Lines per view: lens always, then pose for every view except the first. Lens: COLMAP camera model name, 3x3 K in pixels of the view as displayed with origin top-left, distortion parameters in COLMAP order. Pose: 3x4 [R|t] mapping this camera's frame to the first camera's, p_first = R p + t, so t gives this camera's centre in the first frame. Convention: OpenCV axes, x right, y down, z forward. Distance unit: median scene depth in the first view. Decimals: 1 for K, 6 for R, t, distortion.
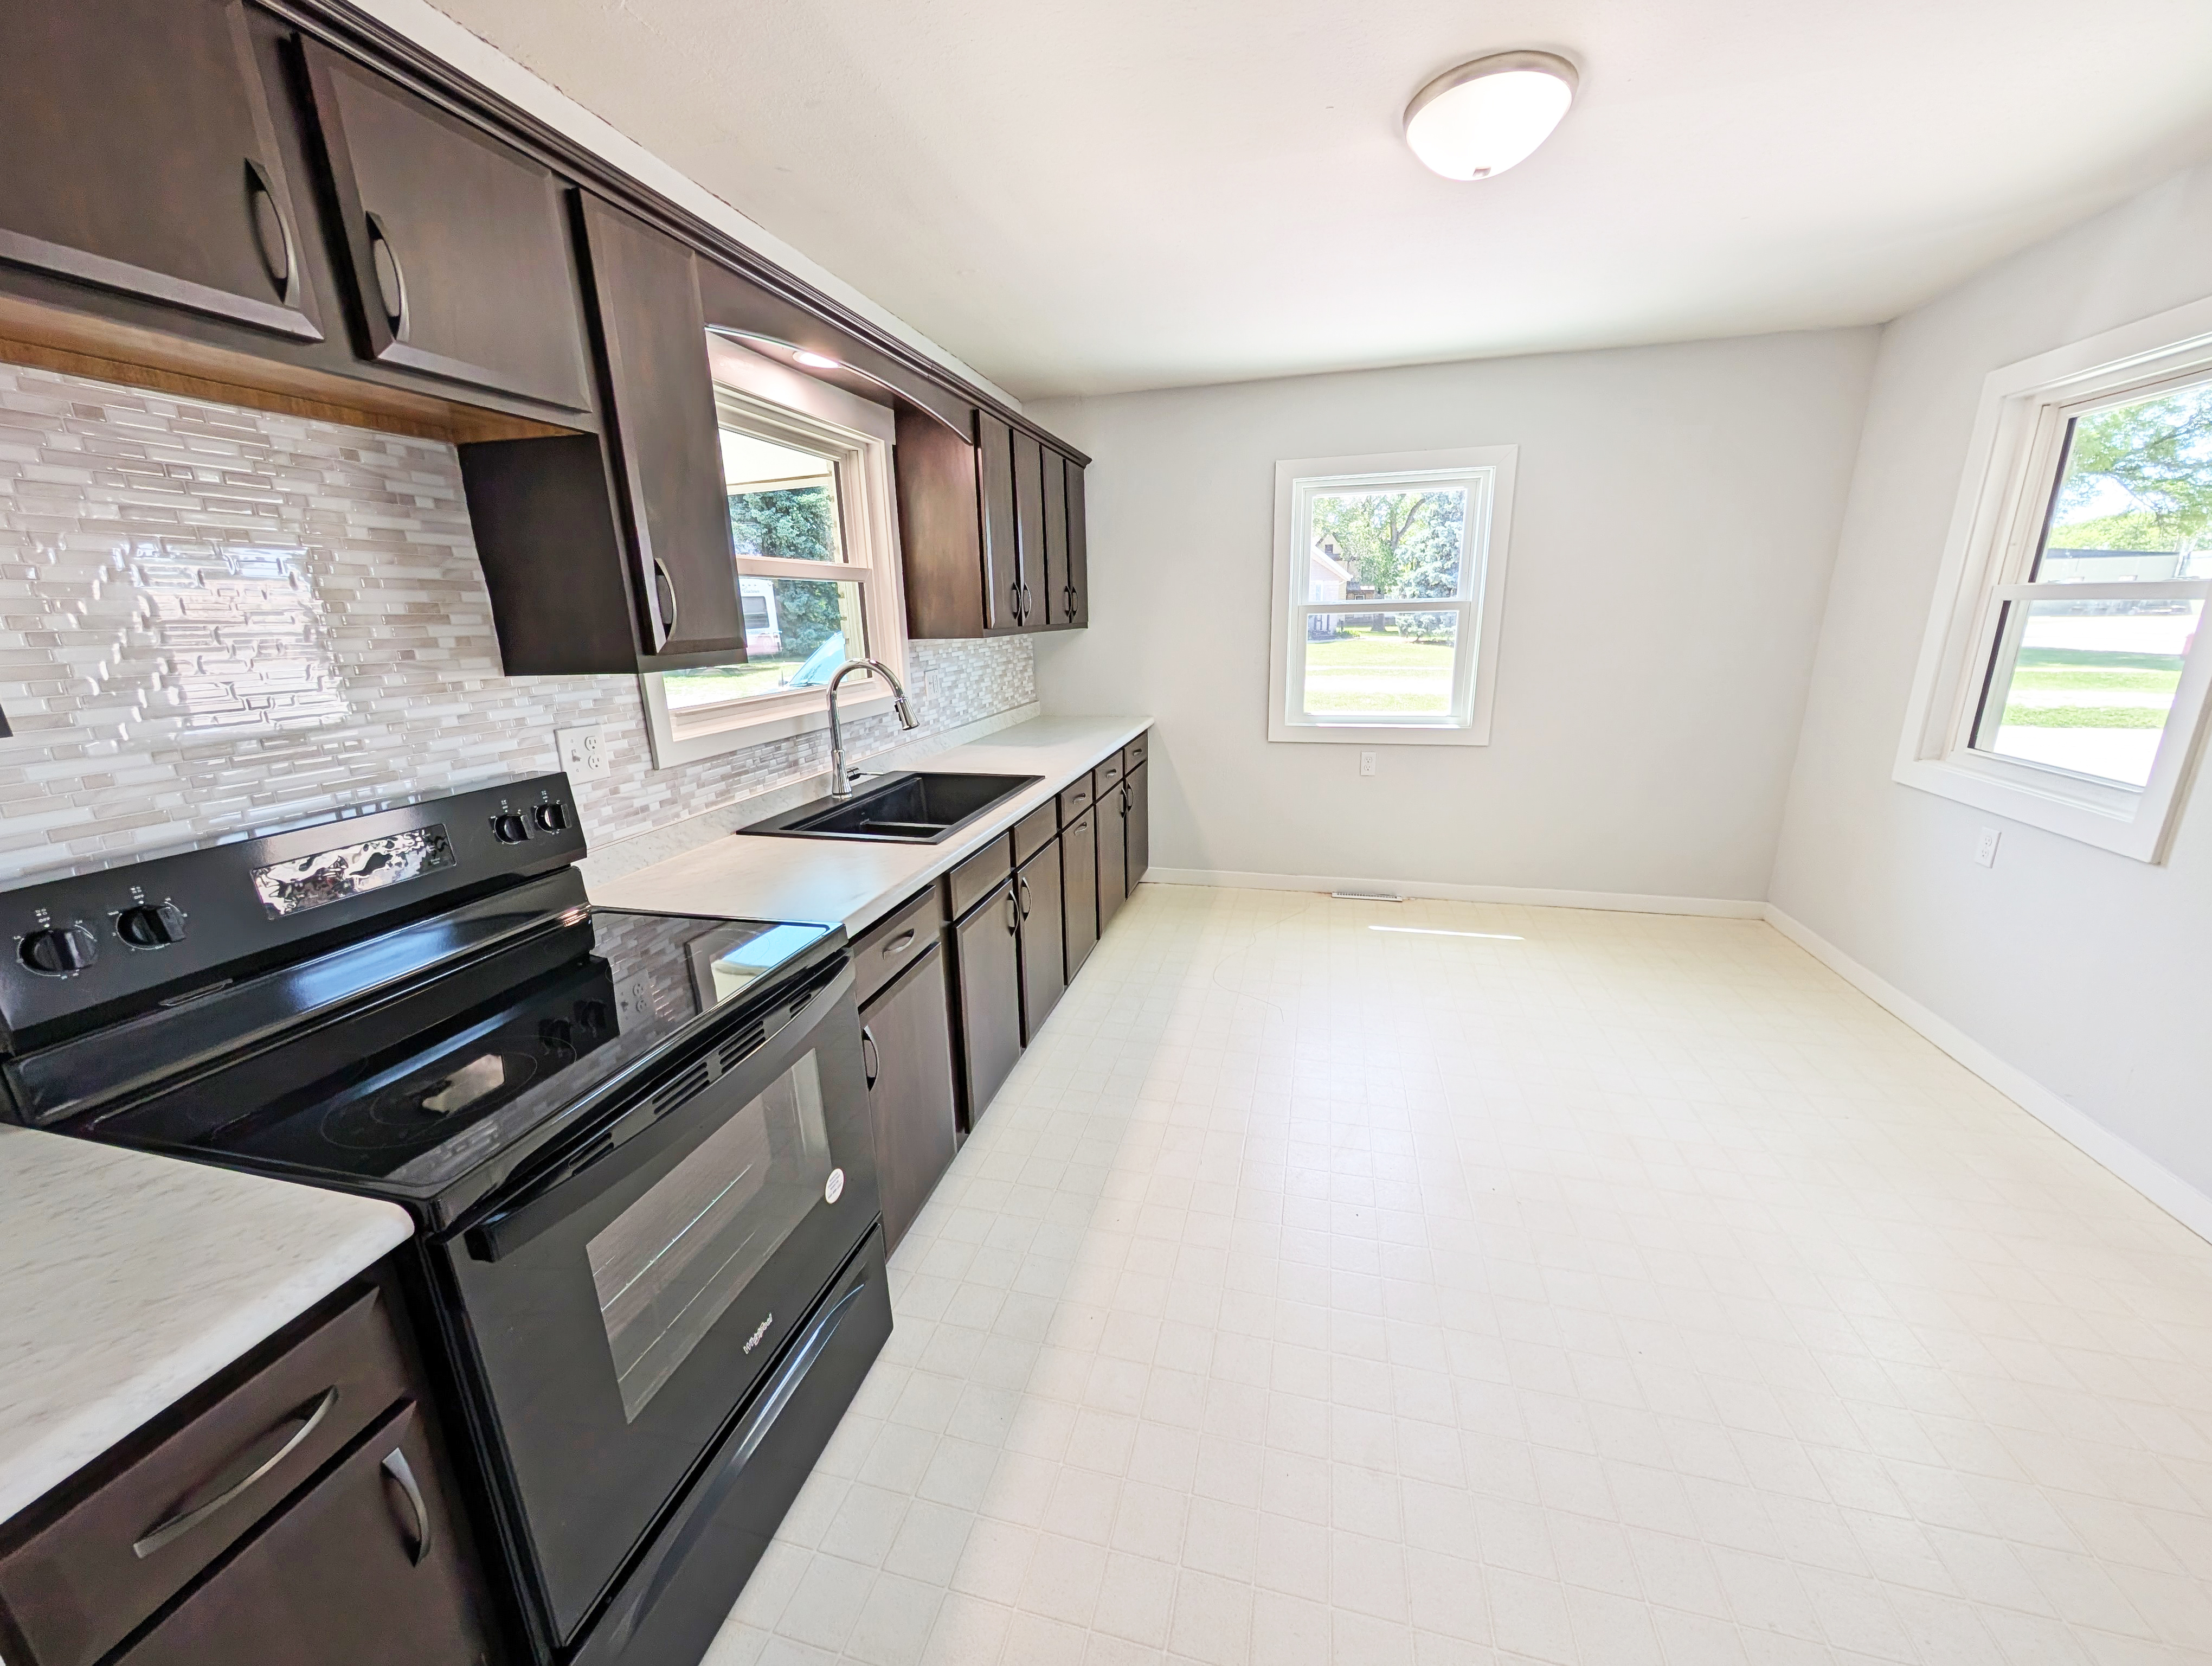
lens RADIAL K [[836.2, 0, 1105.0], [0, 836.2, 839.9], [0, 0, 1]] dist [0.001358, -0.000253]
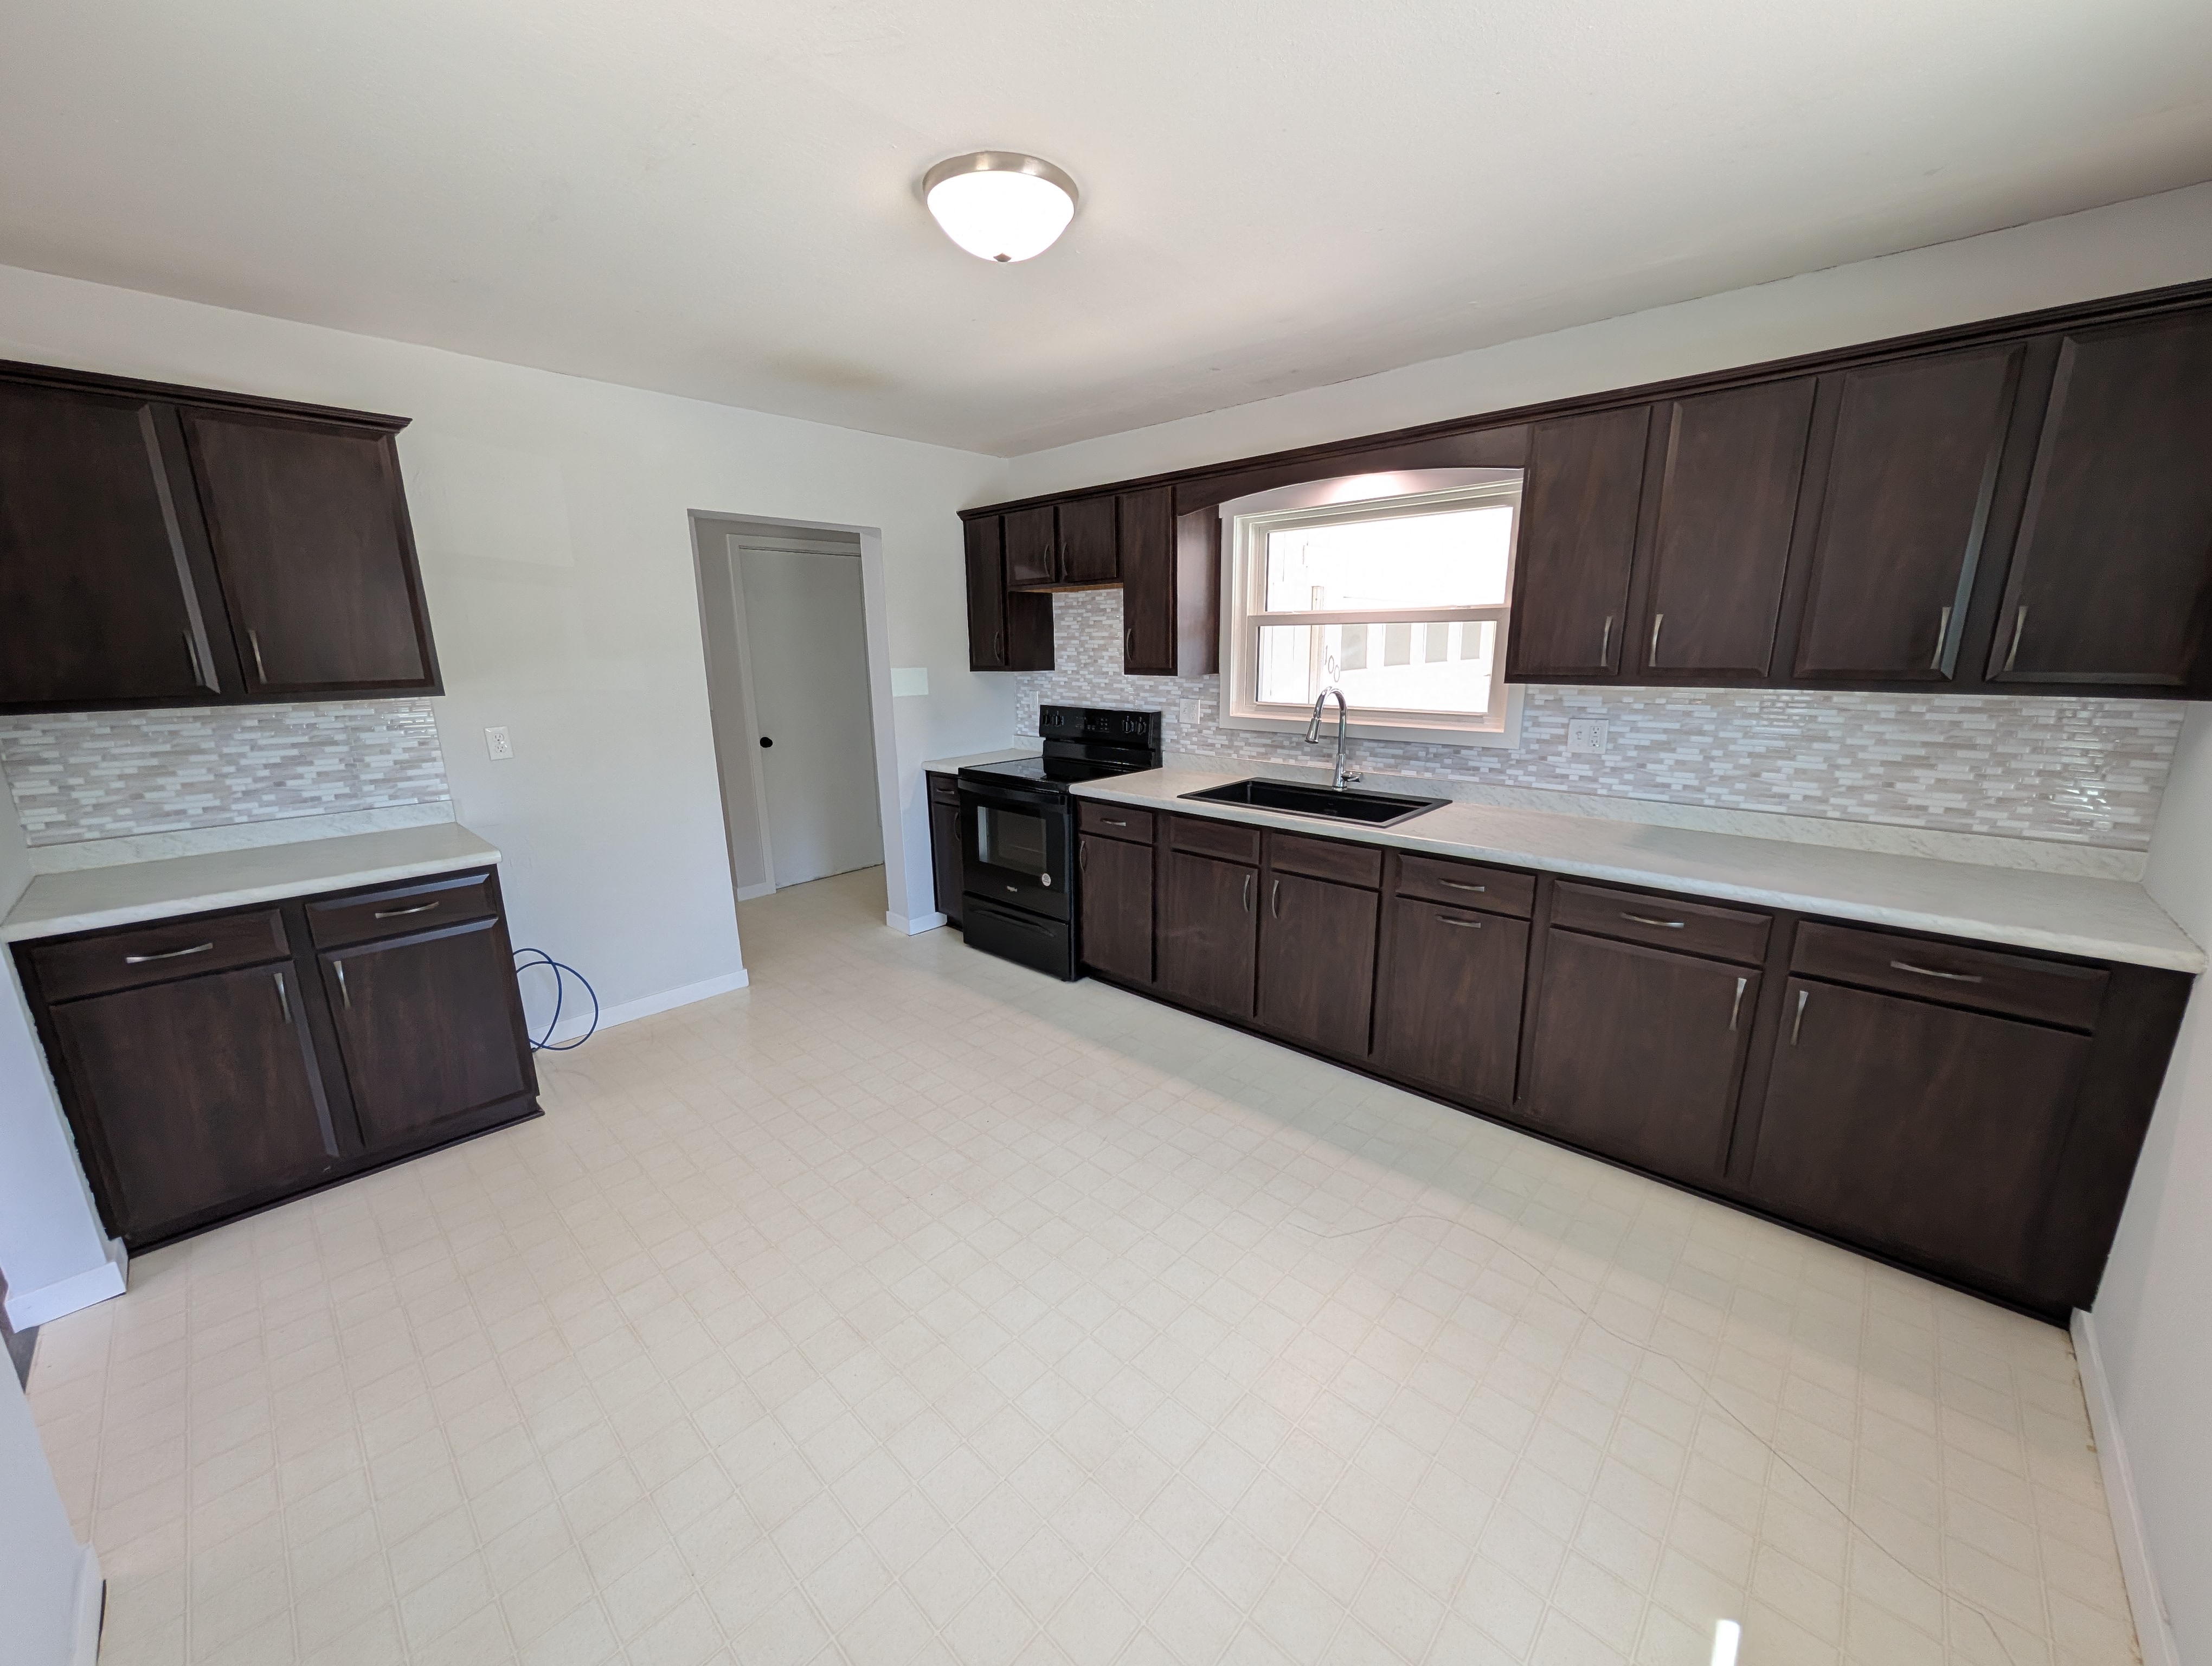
lens RADIAL K [[836.2, 0, 1105.0], [0, 836.2, 839.9], [0, 0, 1]] dist [0.001358, -0.000253]
pose [[-0.481838, 0.230888, -0.845295, 1.372646], [-0.210988, 0.905710, 0.367659, -0.532718], [0.850480, 0.355499, -0.387691, 1.695466]]
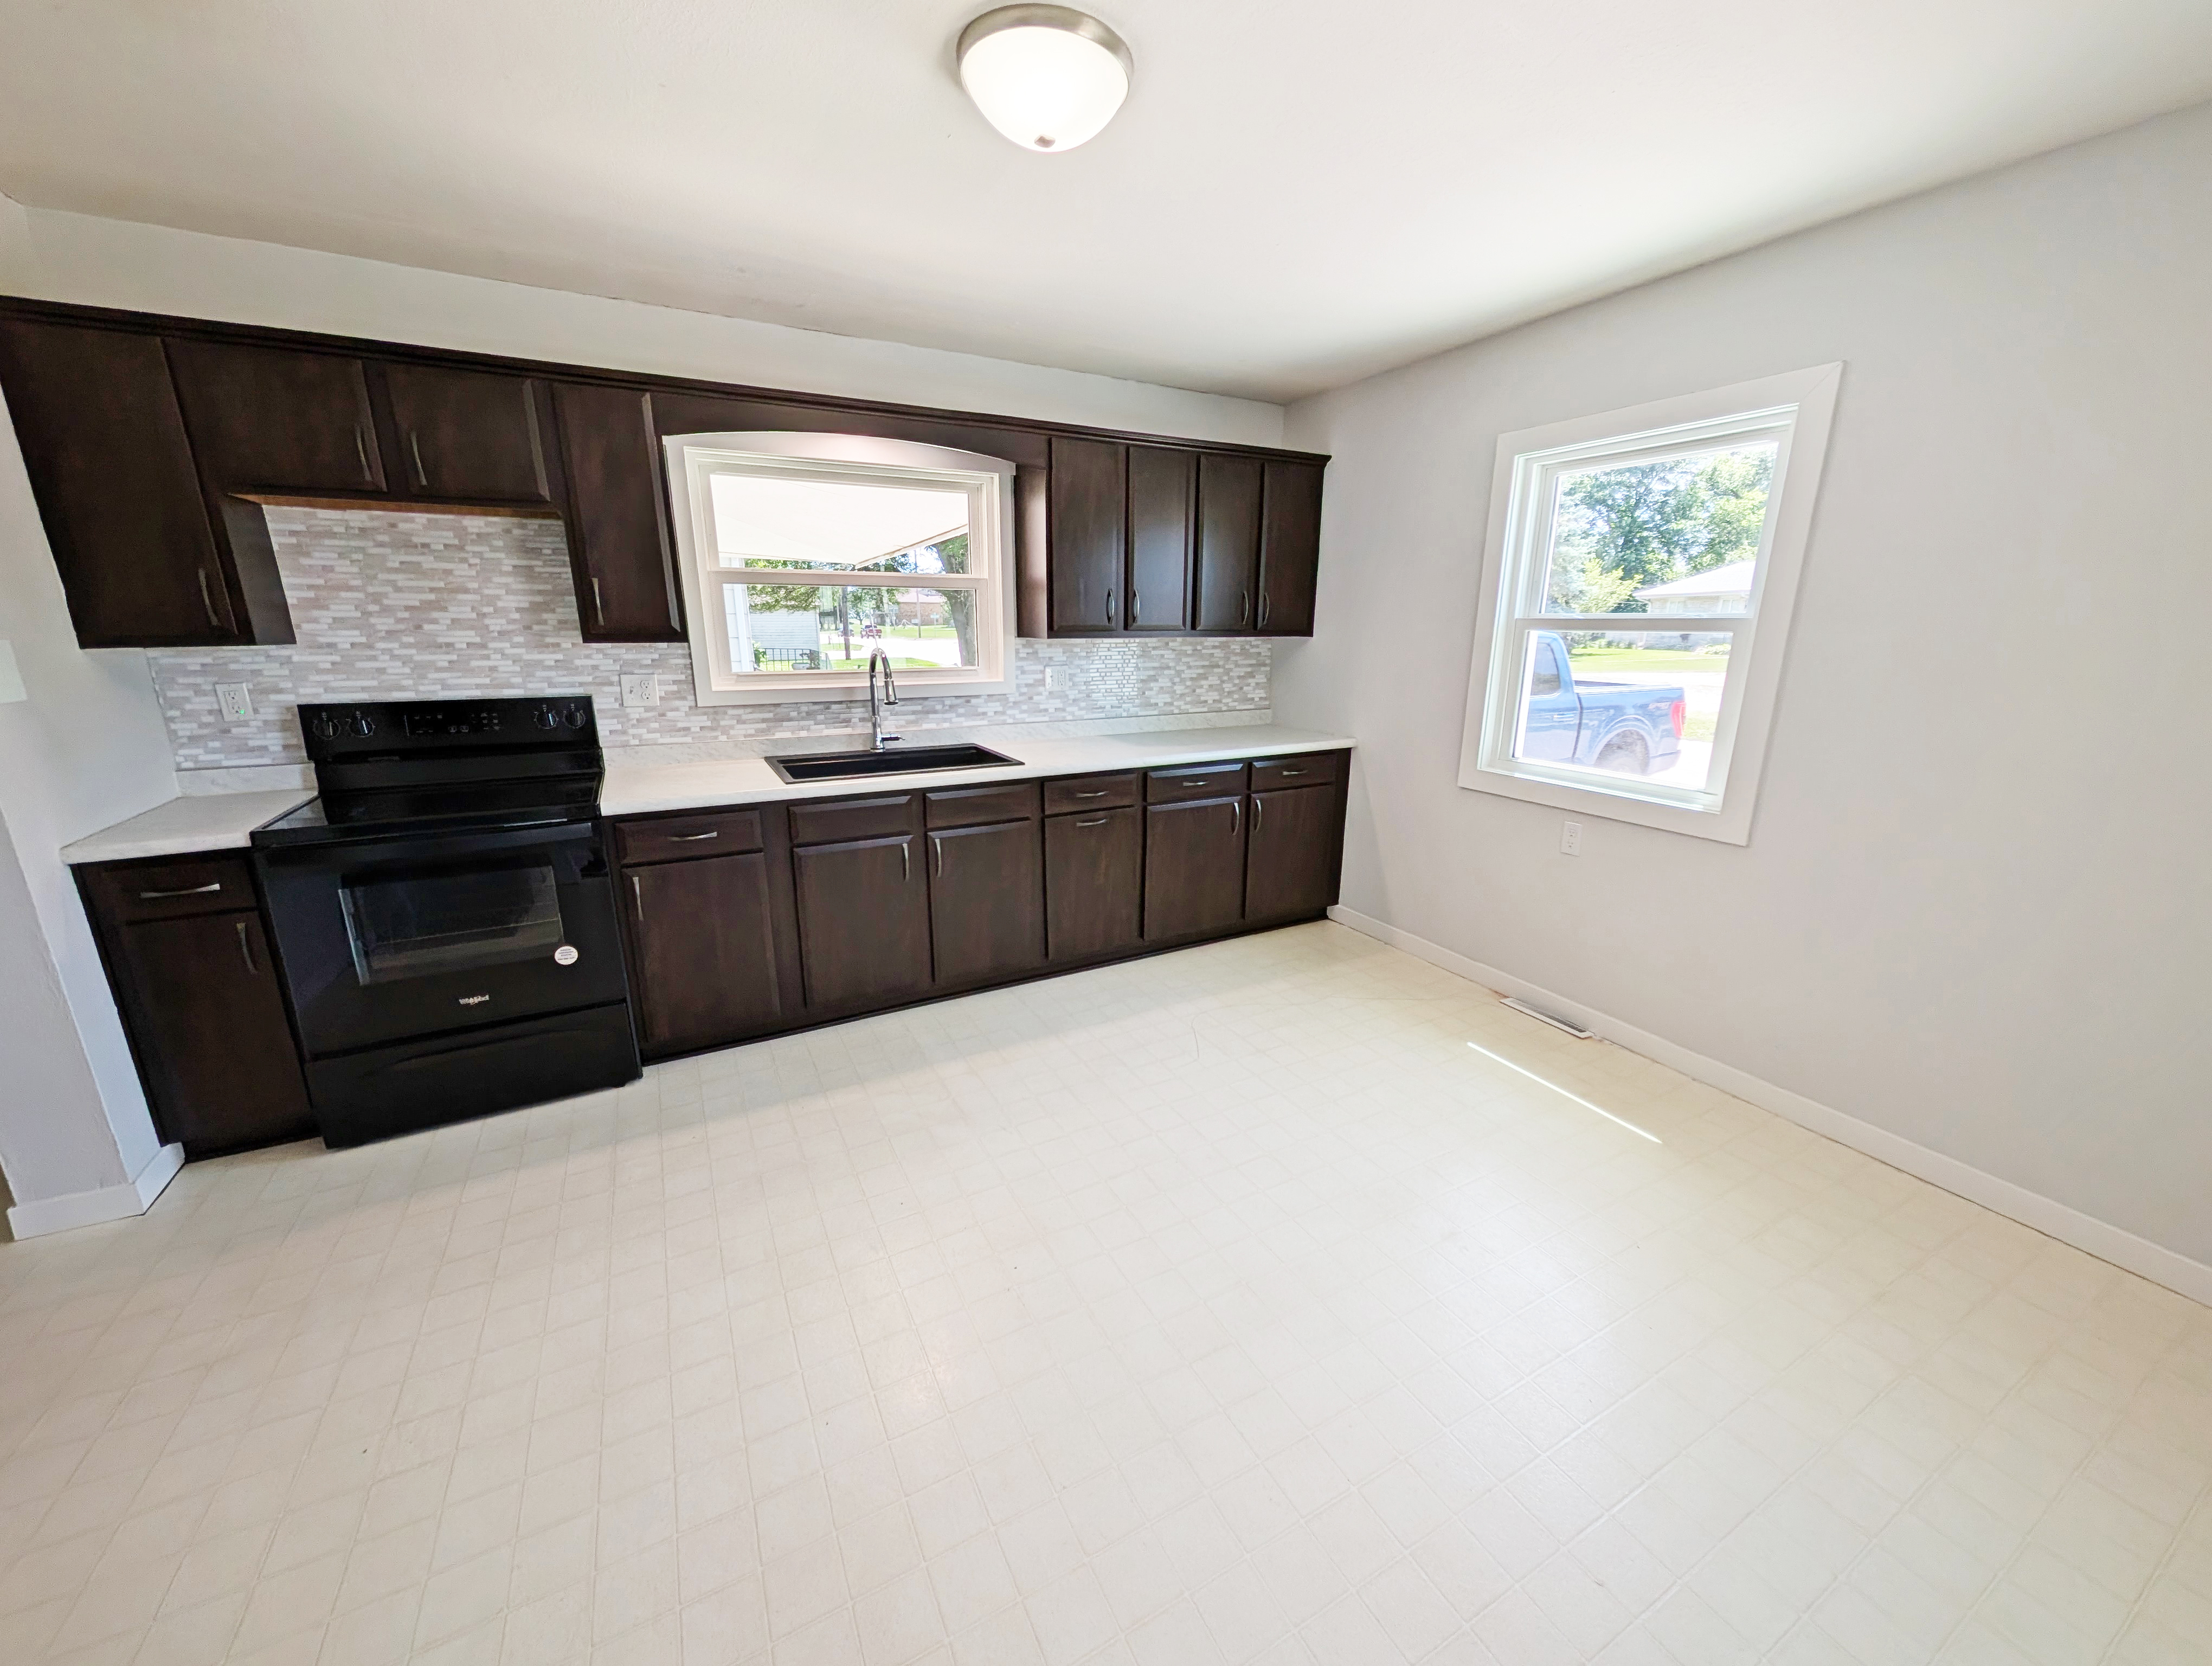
lens RADIAL K [[836.2, 0, 1105.0], [0, 836.2, 839.9], [0, 0, 1]] dist [0.001358, -0.000253]
pose [[0.676932, 0.212813, -0.704609, 1.242349], [-0.214165, 0.972819, 0.088068, -0.150625], [0.704199, 0.091287, 0.704110, 0.459046]]
